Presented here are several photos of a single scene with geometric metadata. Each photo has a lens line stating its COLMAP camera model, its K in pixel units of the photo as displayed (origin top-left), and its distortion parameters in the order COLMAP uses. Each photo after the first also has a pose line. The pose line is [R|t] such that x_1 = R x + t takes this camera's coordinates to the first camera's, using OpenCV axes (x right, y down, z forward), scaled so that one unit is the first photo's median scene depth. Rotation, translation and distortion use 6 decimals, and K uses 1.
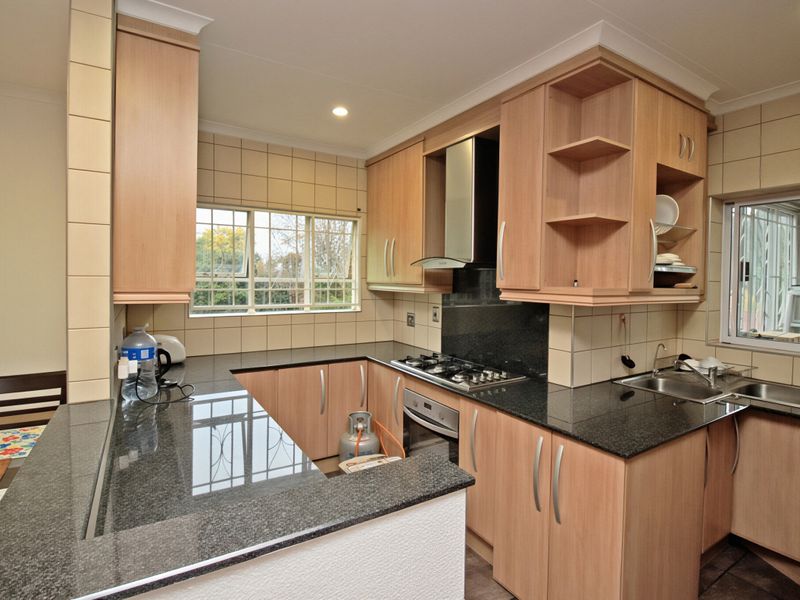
lens RADIAL K [[406.9, 0, 395.9], [0, 406.9, 288.9], [0, 0, 1]] dist [-0.033032, 0.000120]
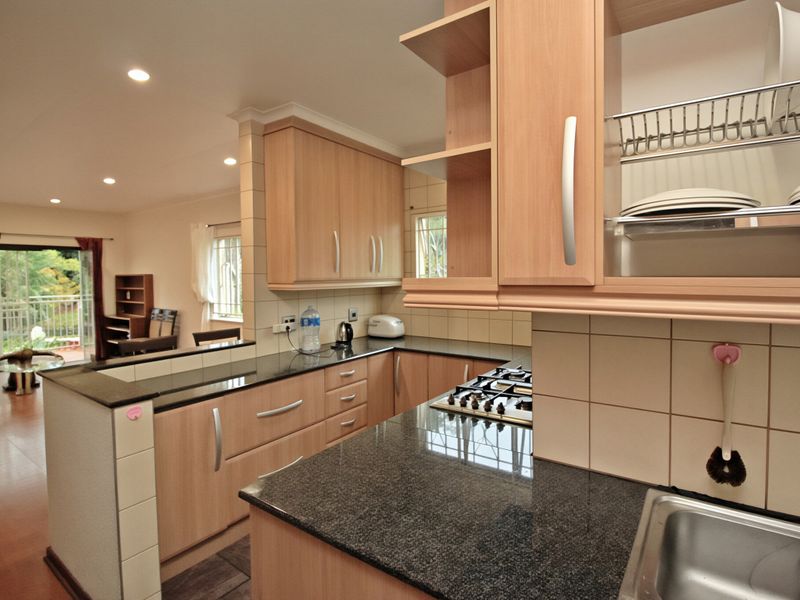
lens RADIAL K [[406.9, 0, 395.9], [0, 406.9, 288.9], [0, 0, 1]] dist [-0.033032, 0.000120]
pose [[0.384255, 0.015586, -0.923096, 0.713182], [-0.015978, 0.999820, 0.010230, 0.006849], [0.923089, 0.010818, 0.384435, 0.483919]]
